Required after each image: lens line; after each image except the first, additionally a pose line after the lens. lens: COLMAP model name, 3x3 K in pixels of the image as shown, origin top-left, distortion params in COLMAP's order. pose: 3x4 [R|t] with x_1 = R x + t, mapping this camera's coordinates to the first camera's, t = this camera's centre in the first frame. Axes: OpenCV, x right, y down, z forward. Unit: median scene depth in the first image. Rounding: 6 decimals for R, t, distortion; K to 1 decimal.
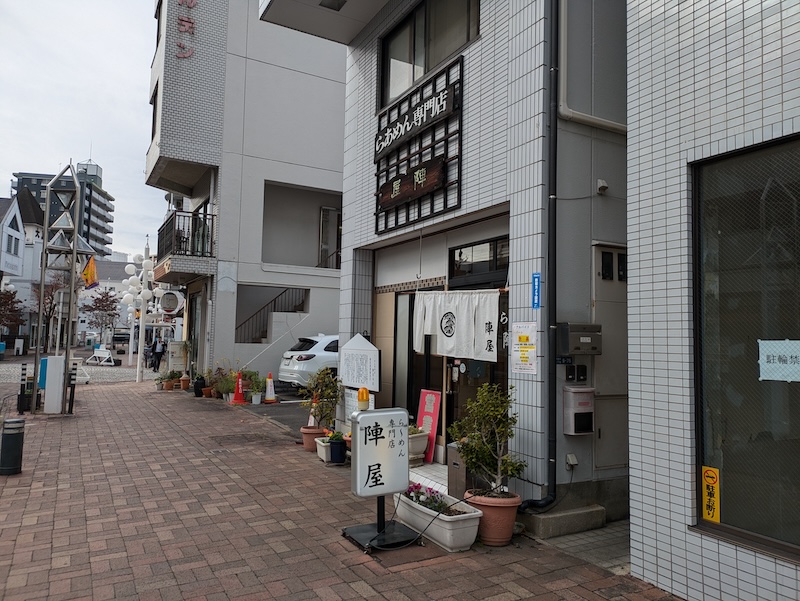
lens RADIAL K [[605.3, 0, 400.0], [0, 605.3, 300.5], [0, 0, 1]] dist [0.011553, 0.000664]
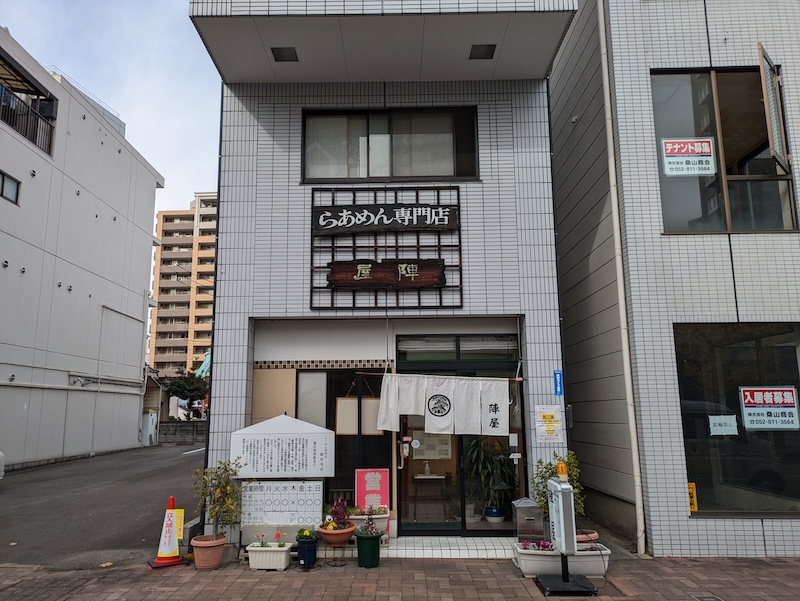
lens RADIAL K [[605.3, 0, 400.0], [0, 605.3, 300.5], [0, 0, 1]] dist [0.011553, 0.000664]
pose [[0.473727, 0.135822, 0.870135, -0.989344], [-0.043845, 0.990448, -0.130731, -0.004272], [-0.879579, 0.023780, 0.475157, 0.515414]]
